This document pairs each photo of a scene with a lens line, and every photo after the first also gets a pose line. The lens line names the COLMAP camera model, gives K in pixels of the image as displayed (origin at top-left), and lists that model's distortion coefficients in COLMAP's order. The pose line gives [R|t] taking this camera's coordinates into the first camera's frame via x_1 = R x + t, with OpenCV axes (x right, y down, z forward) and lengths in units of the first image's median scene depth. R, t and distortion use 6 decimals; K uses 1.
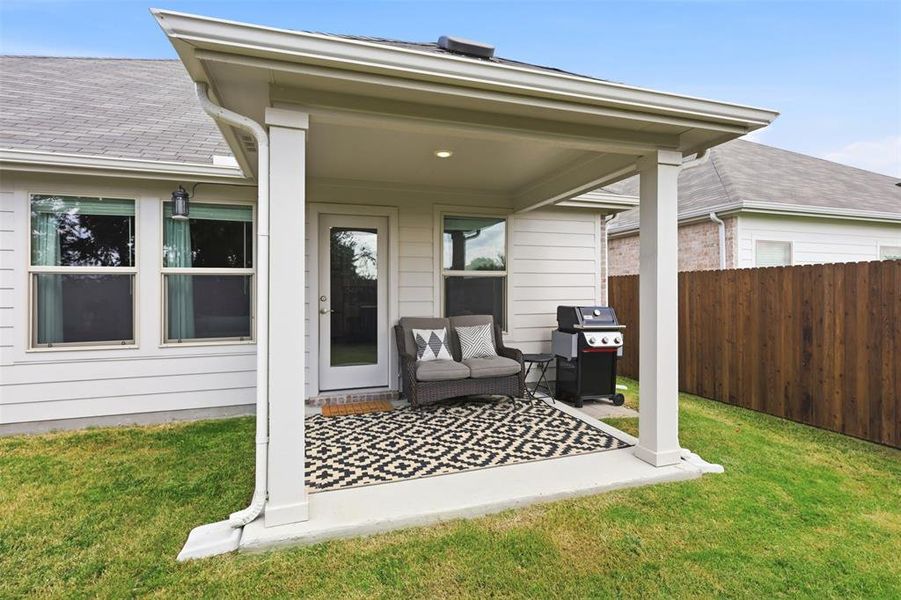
lens RADIAL K [[457.9, 0, 452.1], [0, 457.9, 295.4], [0, 0, 1]] dist [0.028718, 0.000356]
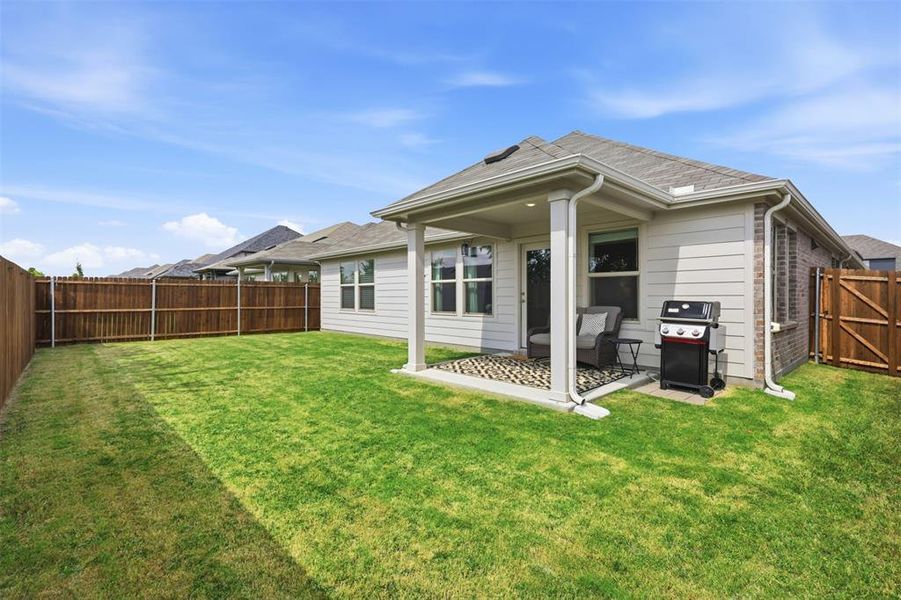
lens RADIAL K [[425.7, 0, 451.6], [0, 425.7, 296.4], [0, 0, 1]] dist [0.001016, 0.003063]
pose [[0.436973, 0.006592, -0.899450, 1.090395], [0.000220, 0.999972, 0.007435, 0.006573], [0.899474, -0.003447, 0.436960, 0.073387]]
